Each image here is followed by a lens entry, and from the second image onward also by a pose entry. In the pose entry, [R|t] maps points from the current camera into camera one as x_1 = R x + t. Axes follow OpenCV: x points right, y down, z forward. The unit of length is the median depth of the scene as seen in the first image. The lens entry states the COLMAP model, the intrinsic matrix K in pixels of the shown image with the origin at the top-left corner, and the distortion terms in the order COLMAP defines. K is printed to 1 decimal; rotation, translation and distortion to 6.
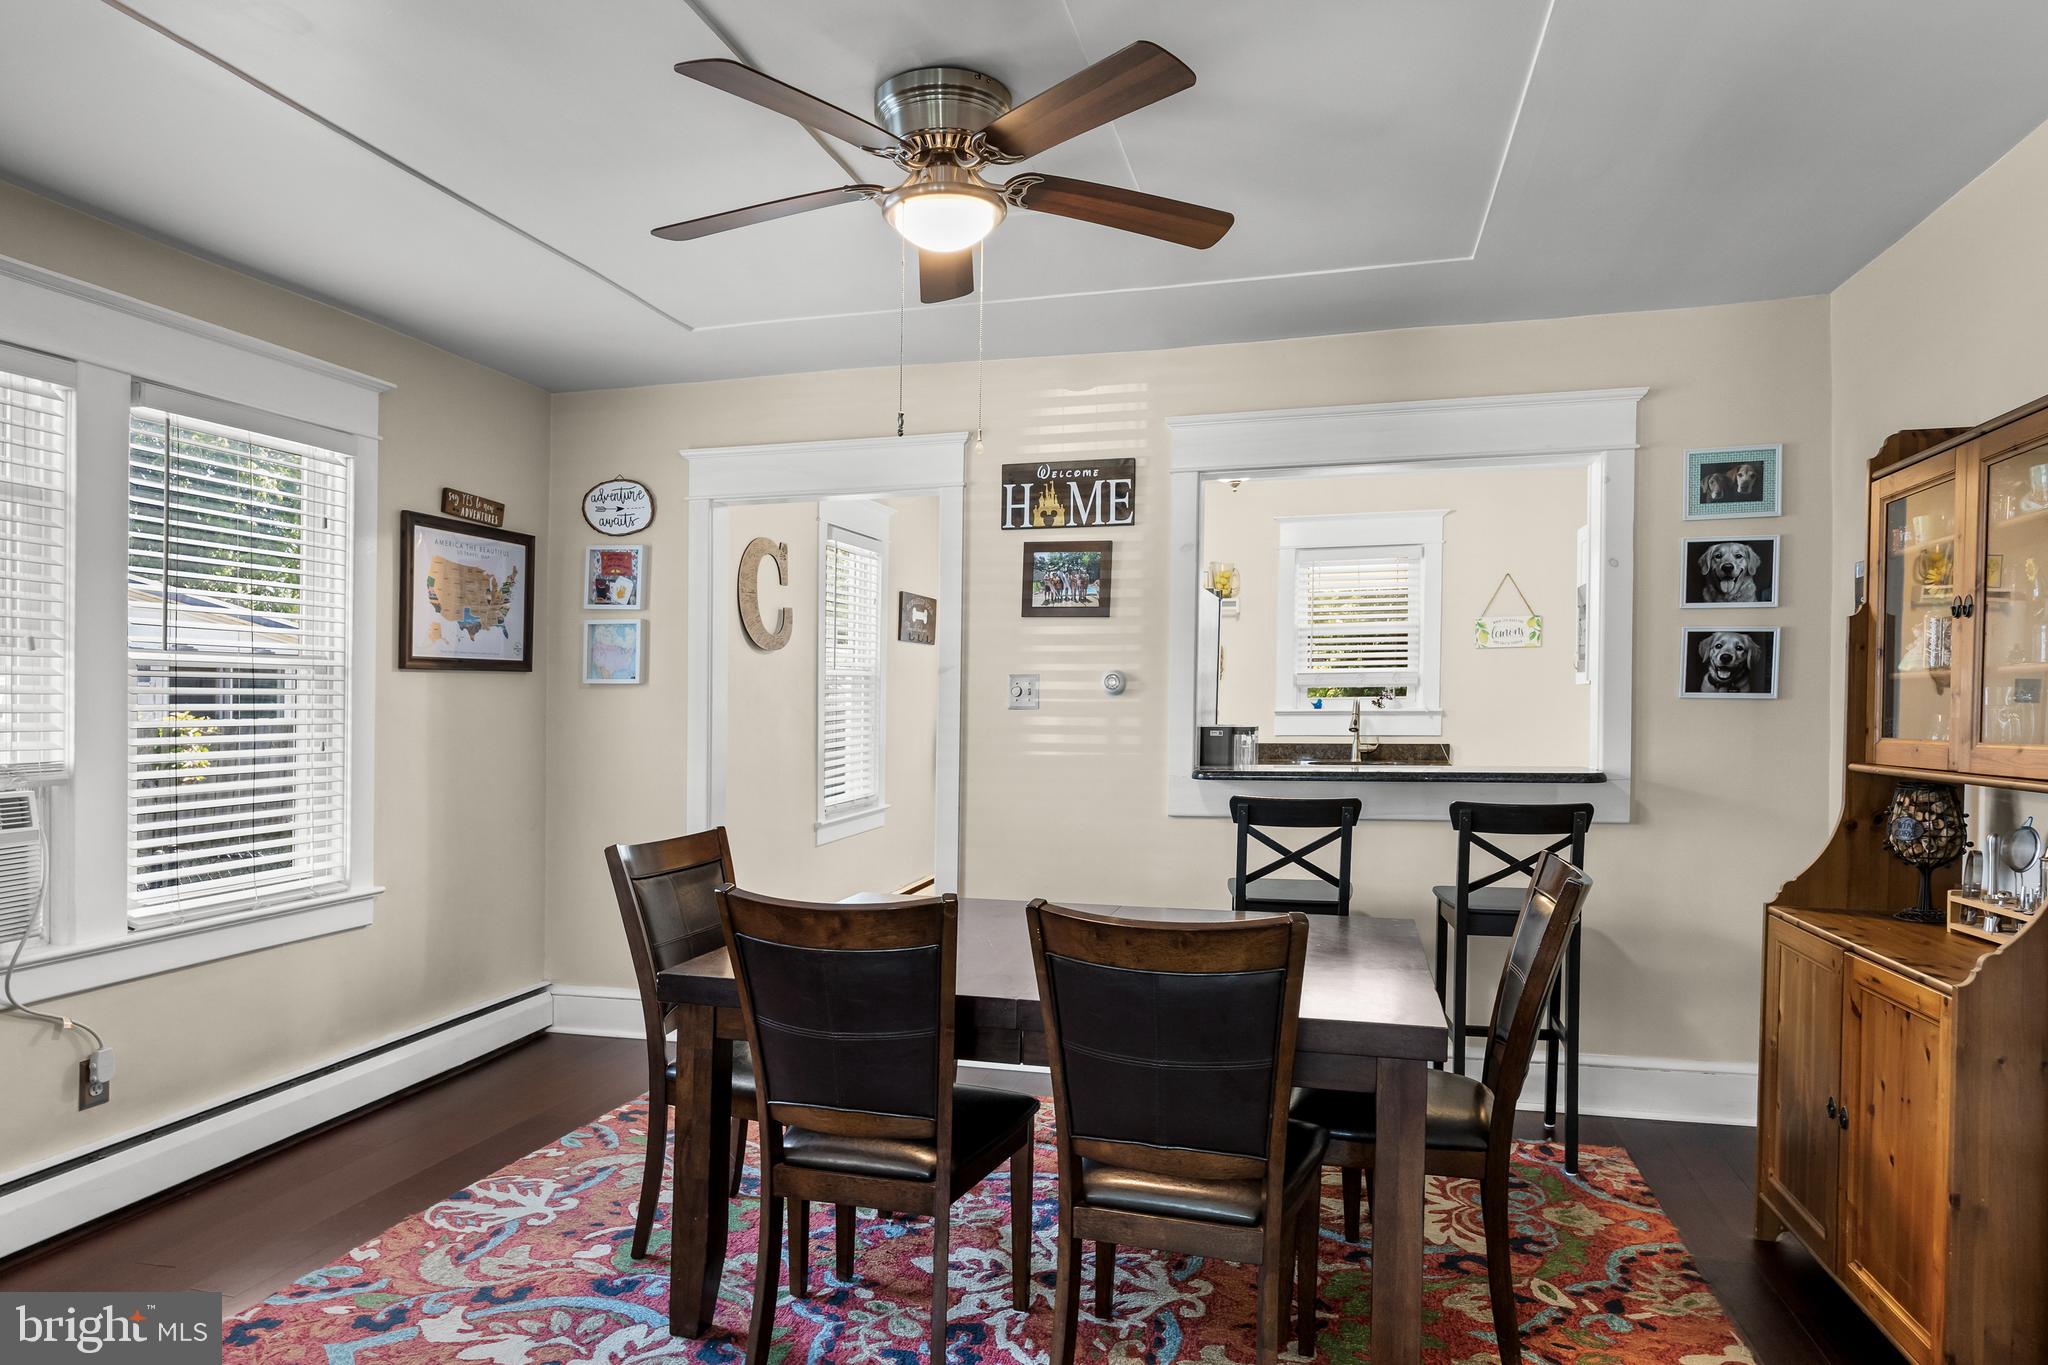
lens RADIAL K [[1194.1, 0, 1030.5], [0, 1194.1, 747.2], [0, 0, 1]] dist [-0.005932, -0.000487]
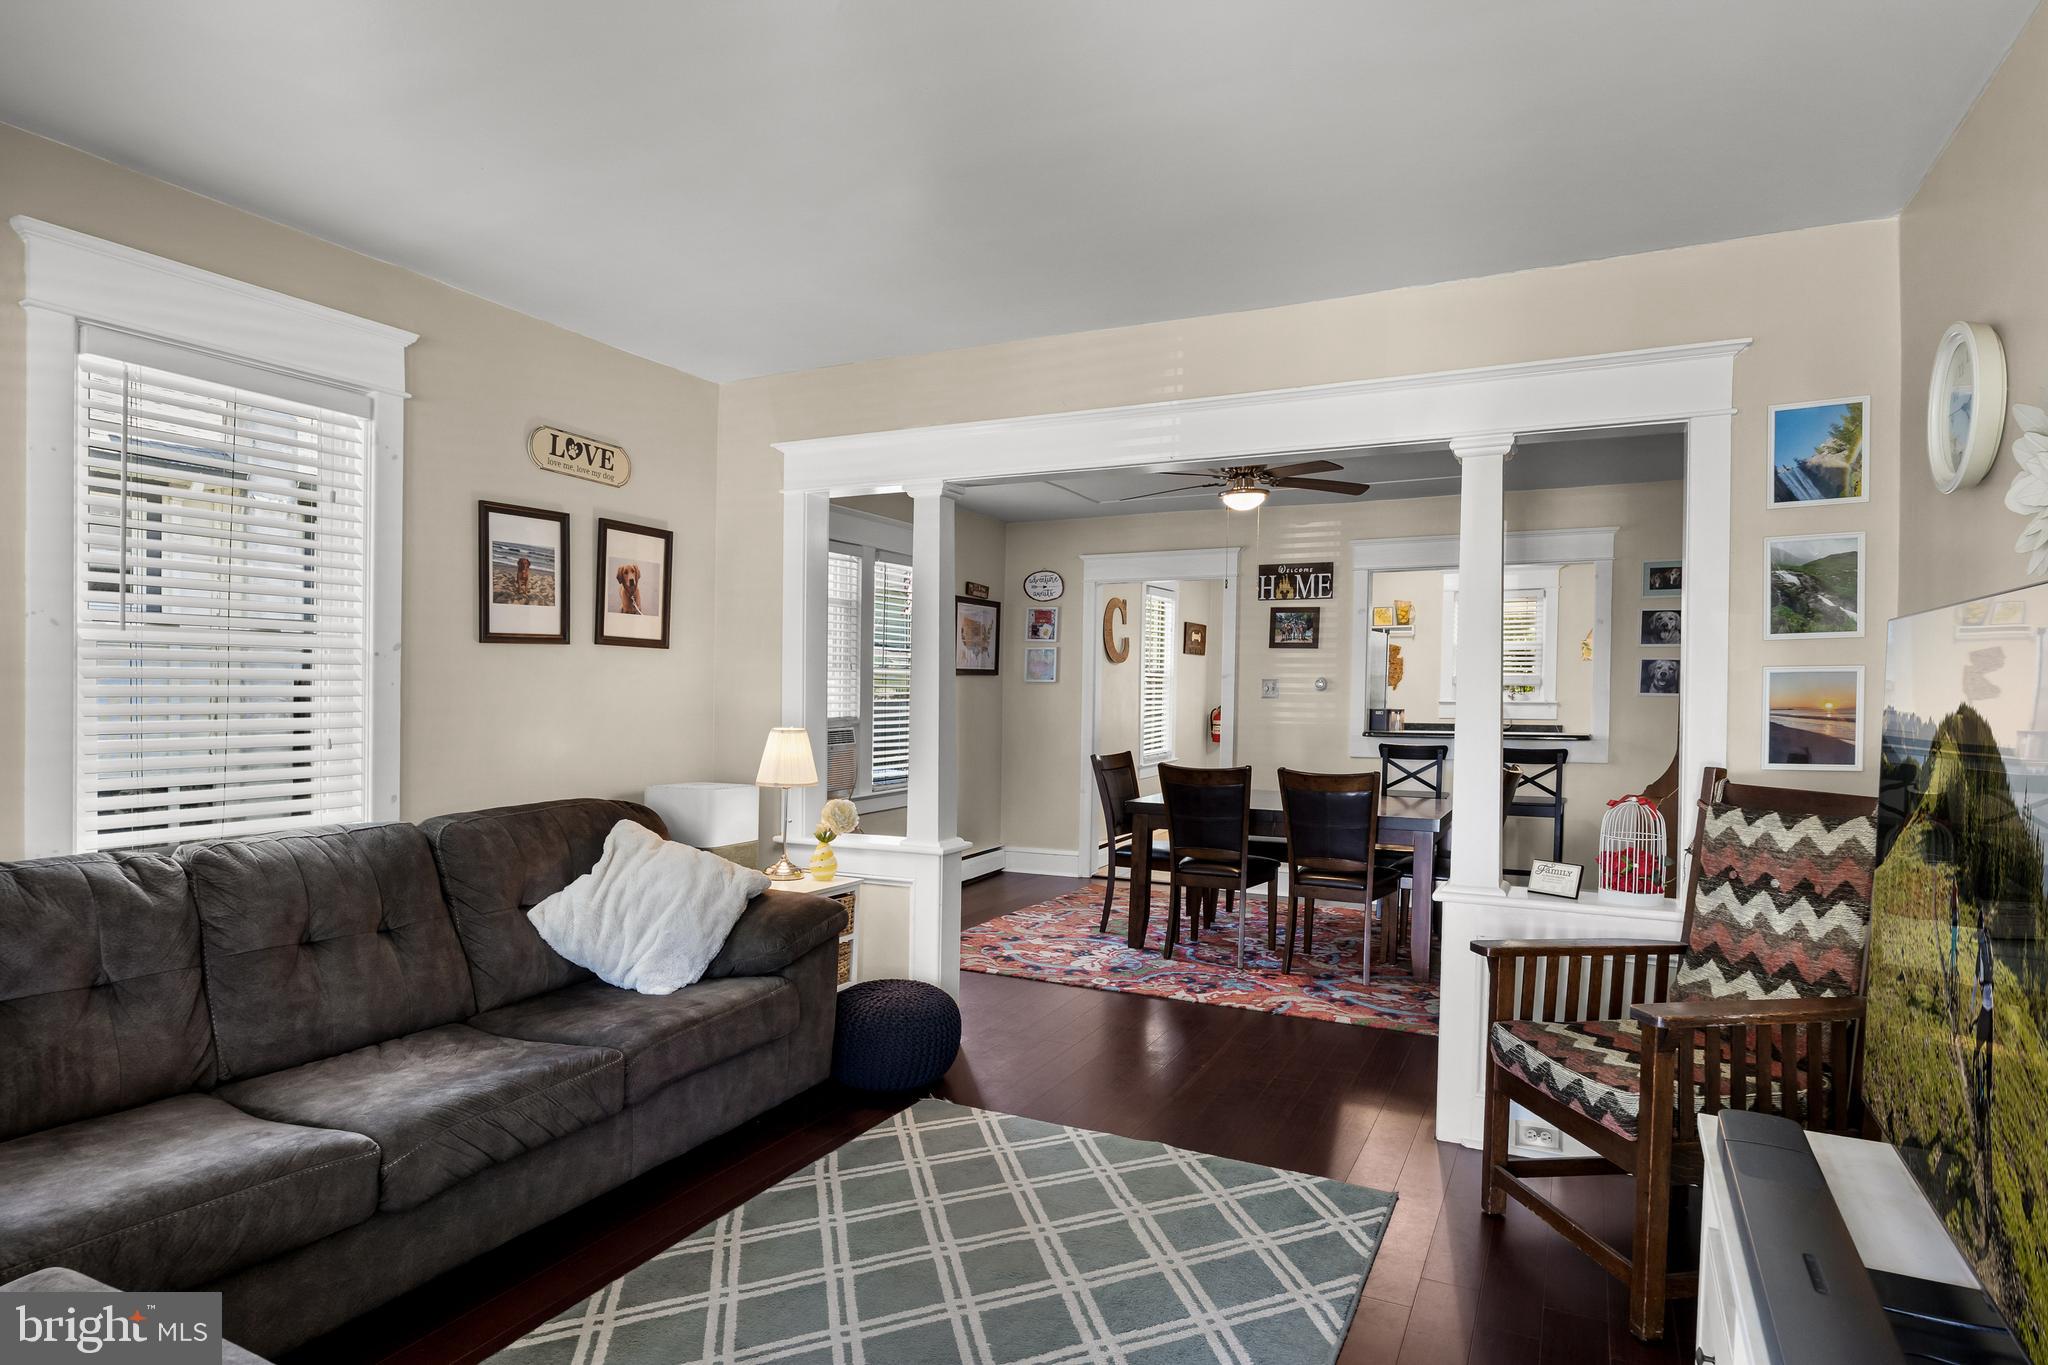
lens RADIAL K [[1179.5, 0, 1023.1], [0, 1179.5, 695.1], [0, 0, 1]] dist [0.004484, 0.000579]
pose [[0.980959, 0.010014, -0.193957, -0.025706], [-0.016631, 0.999333, -0.032514, 0.028705], [0.193502, 0.035120, 0.980471, -0.849959]]
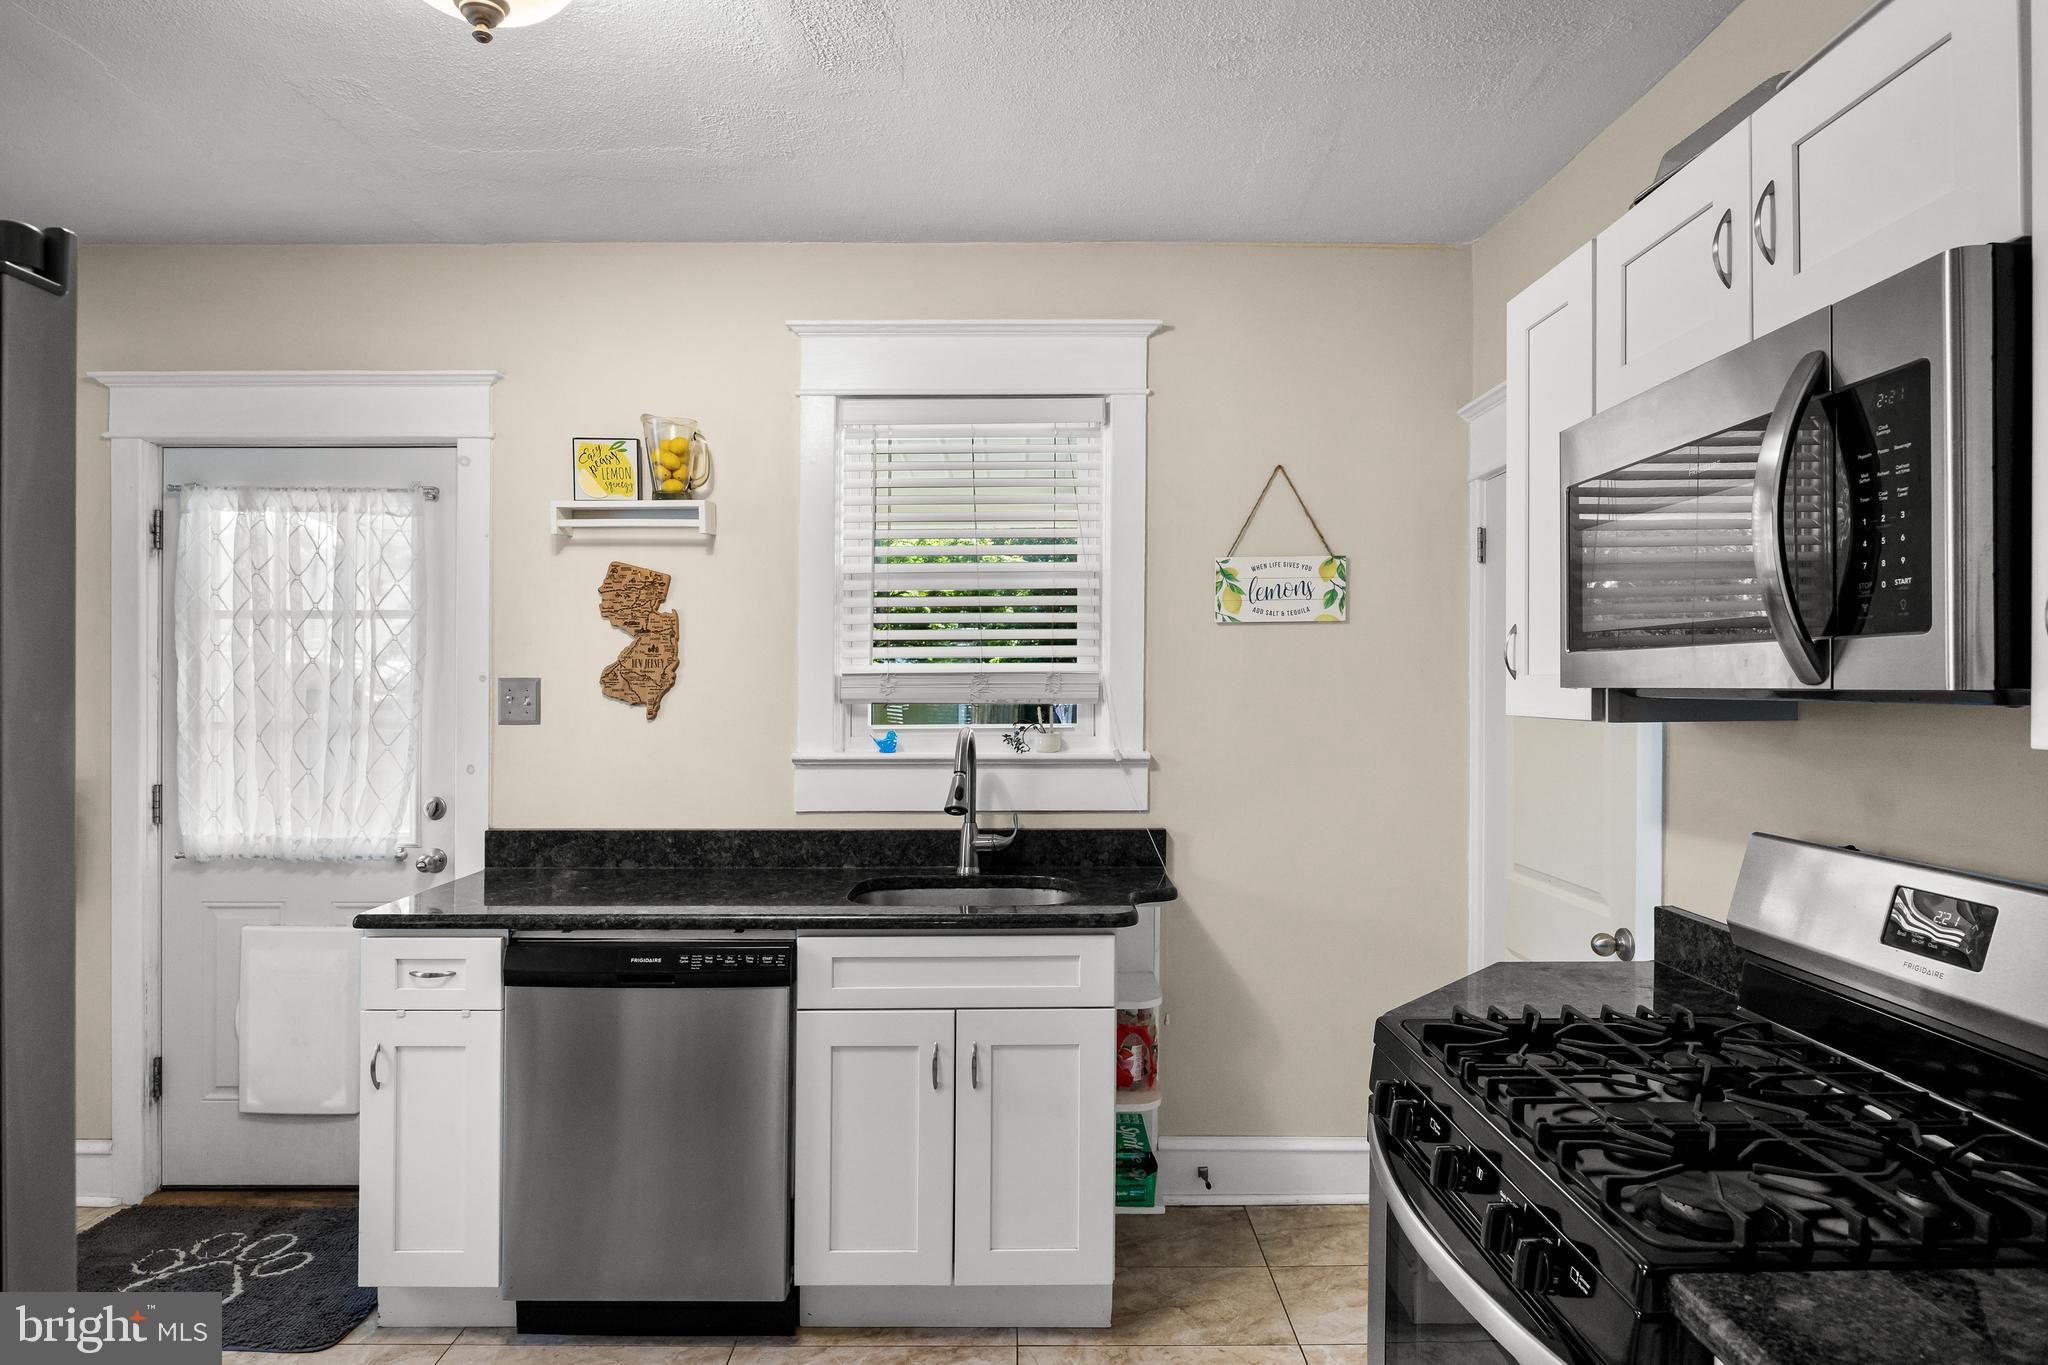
lens RADIAL K [[1179.5, 0, 1021.3], [0, 1179.5, 688.7], [0, 0, 1]] dist [0.004484, 0.000579]
pose [[0.964669, 0.007143, 0.263369, 0.280260], [0.006966, 0.998591, -0.052600, -0.052925], [-0.263373, 0.052576, 0.963260, 0.906511]]
